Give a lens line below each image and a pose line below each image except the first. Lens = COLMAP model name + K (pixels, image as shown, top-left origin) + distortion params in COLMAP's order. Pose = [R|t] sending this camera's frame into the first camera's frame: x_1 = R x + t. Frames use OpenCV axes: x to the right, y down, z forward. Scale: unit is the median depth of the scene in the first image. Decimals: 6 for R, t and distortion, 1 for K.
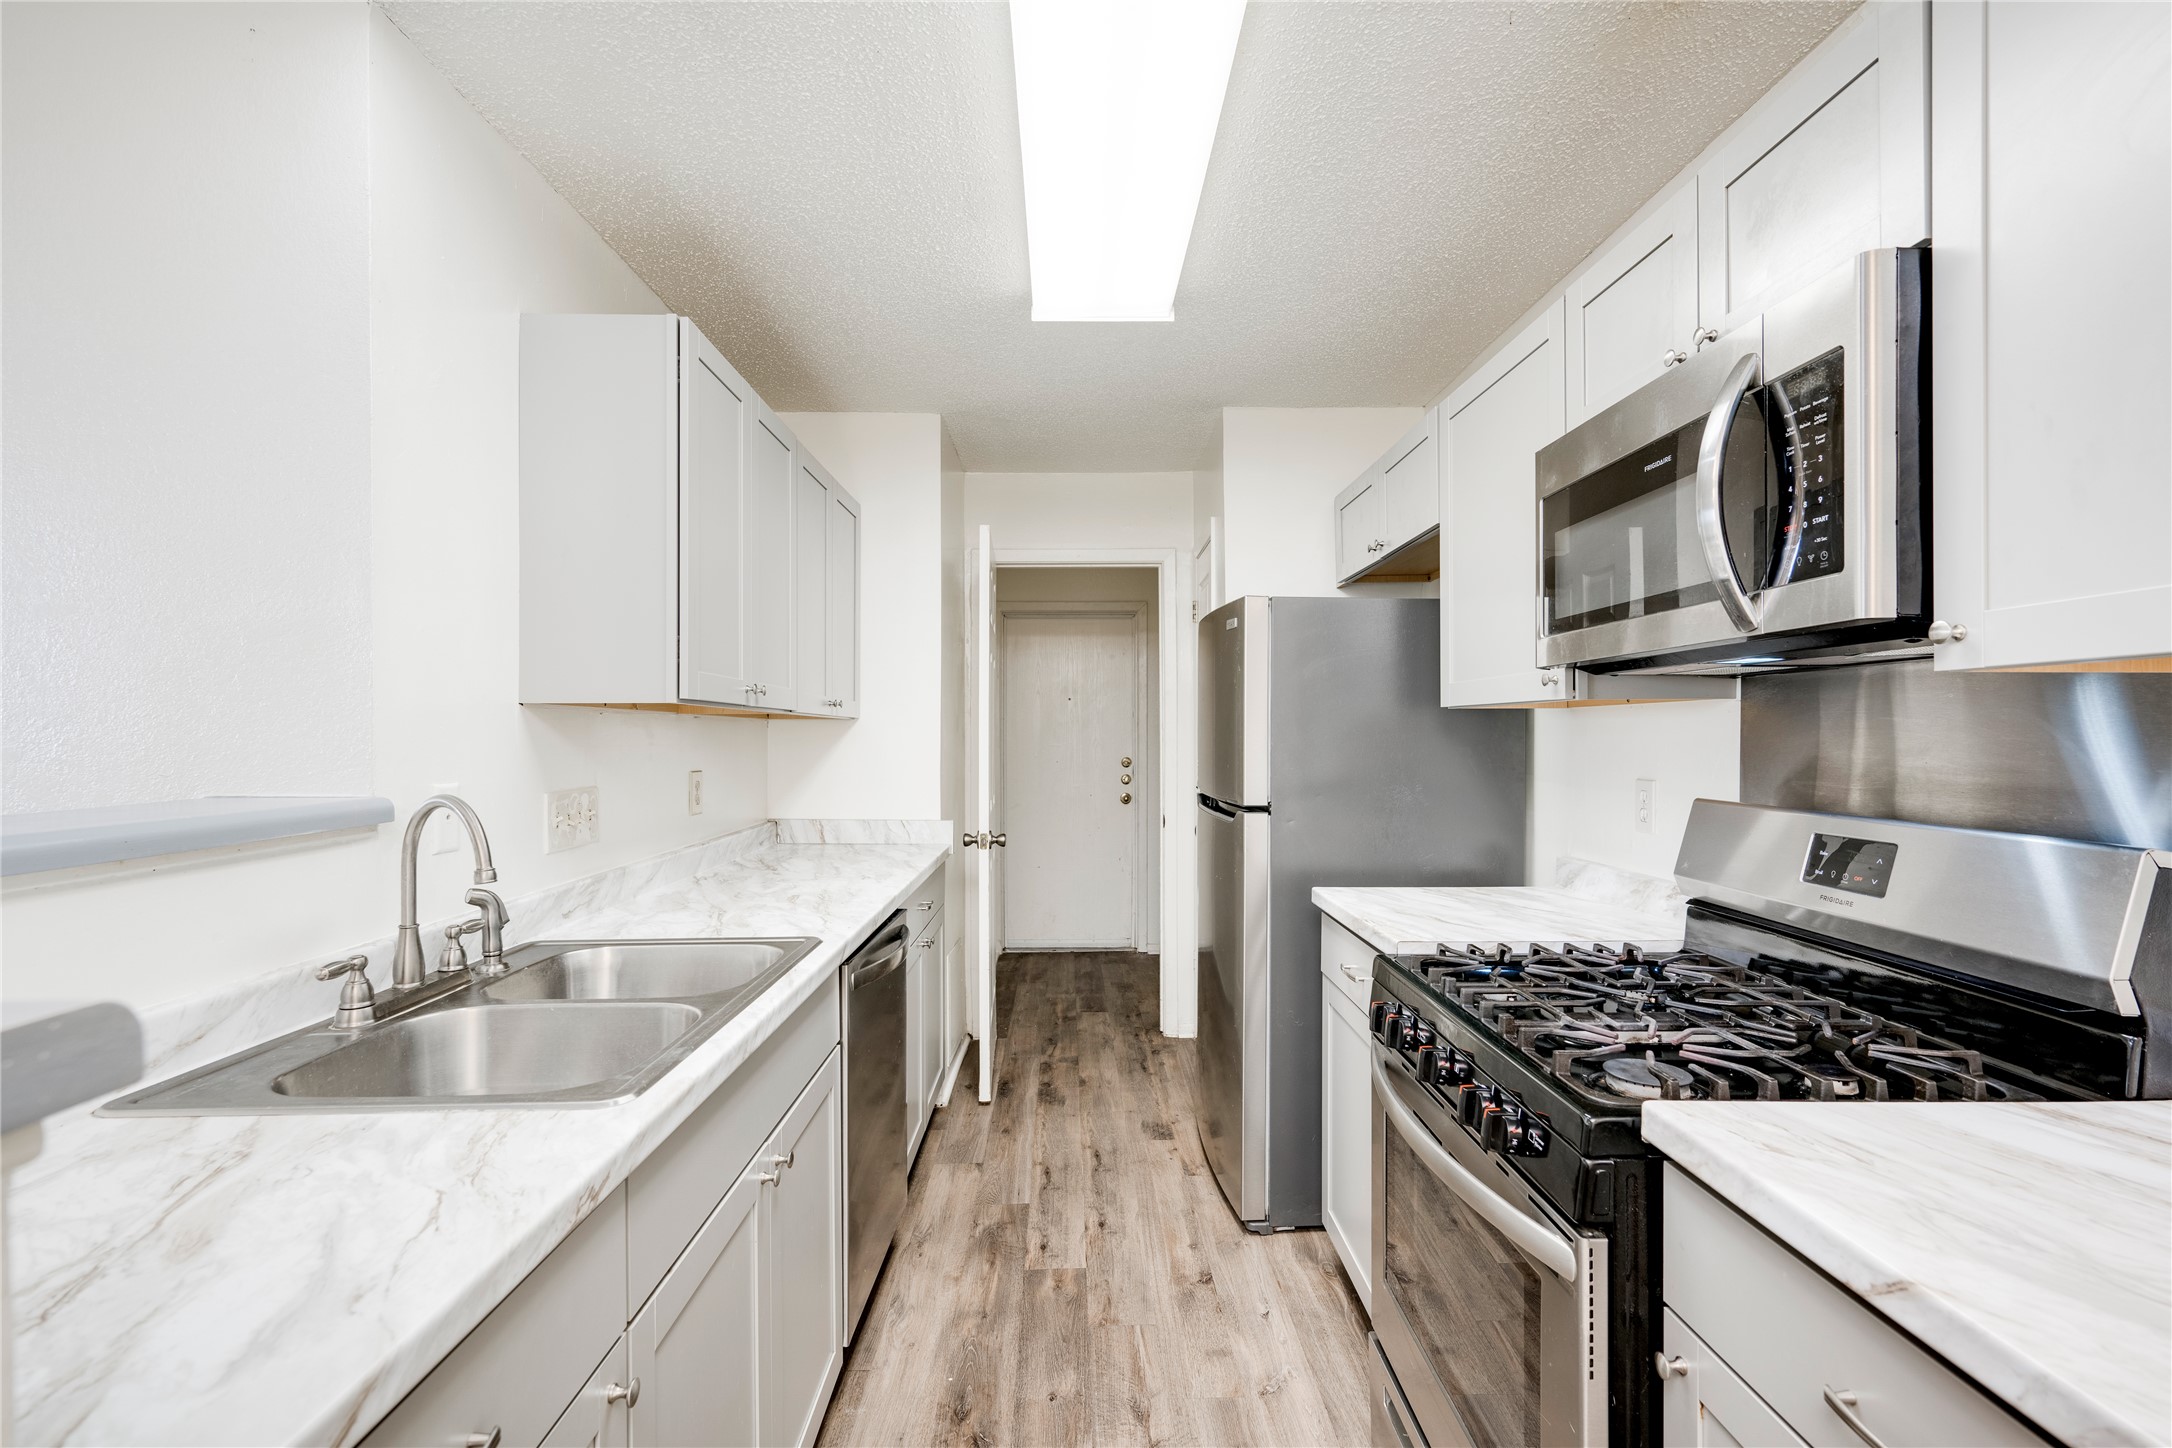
lens RADIAL K [[982.9, 0, 1088.2], [0, 982.9, 733.5], [0, 0, 1]] dist [0.000642, 0.001395]
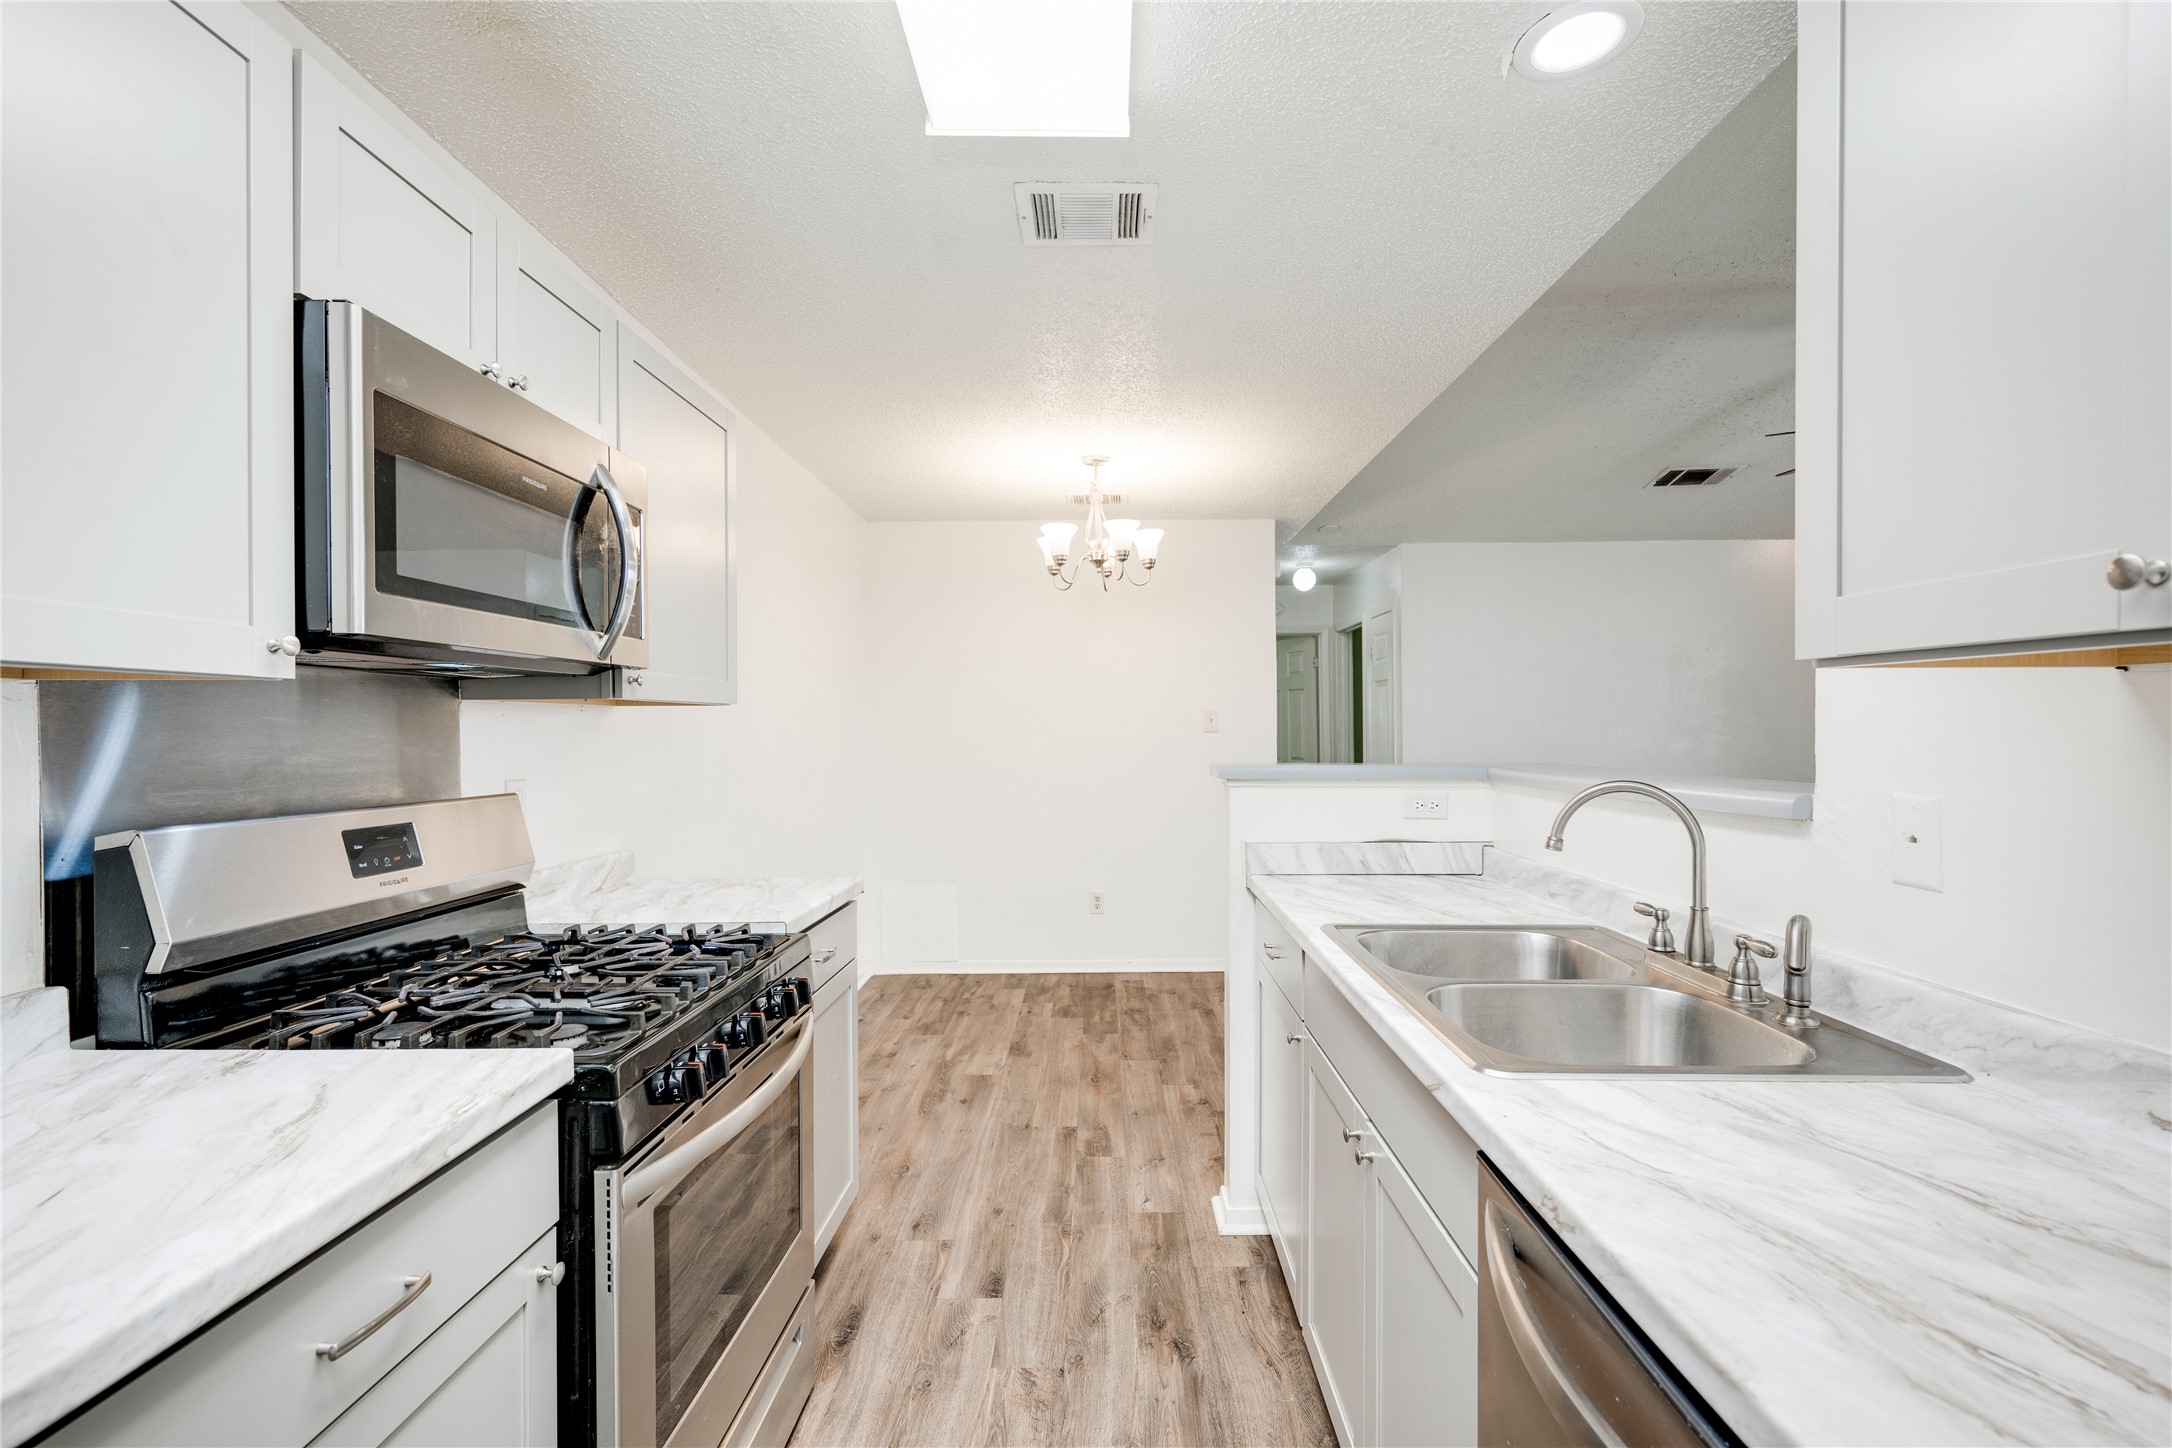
lens RADIAL K [[919.2, 0, 1103.9], [0, 919.2, 723.2], [0, 0, 1]] dist [0.003801, -0.001081]
pose [[-0.999662, 0.005026, 0.025511, -0.046810], [0.004832, 0.999959, -0.007691, 0.000676], [-0.025549, -0.007566, -0.999645, 1.263522]]
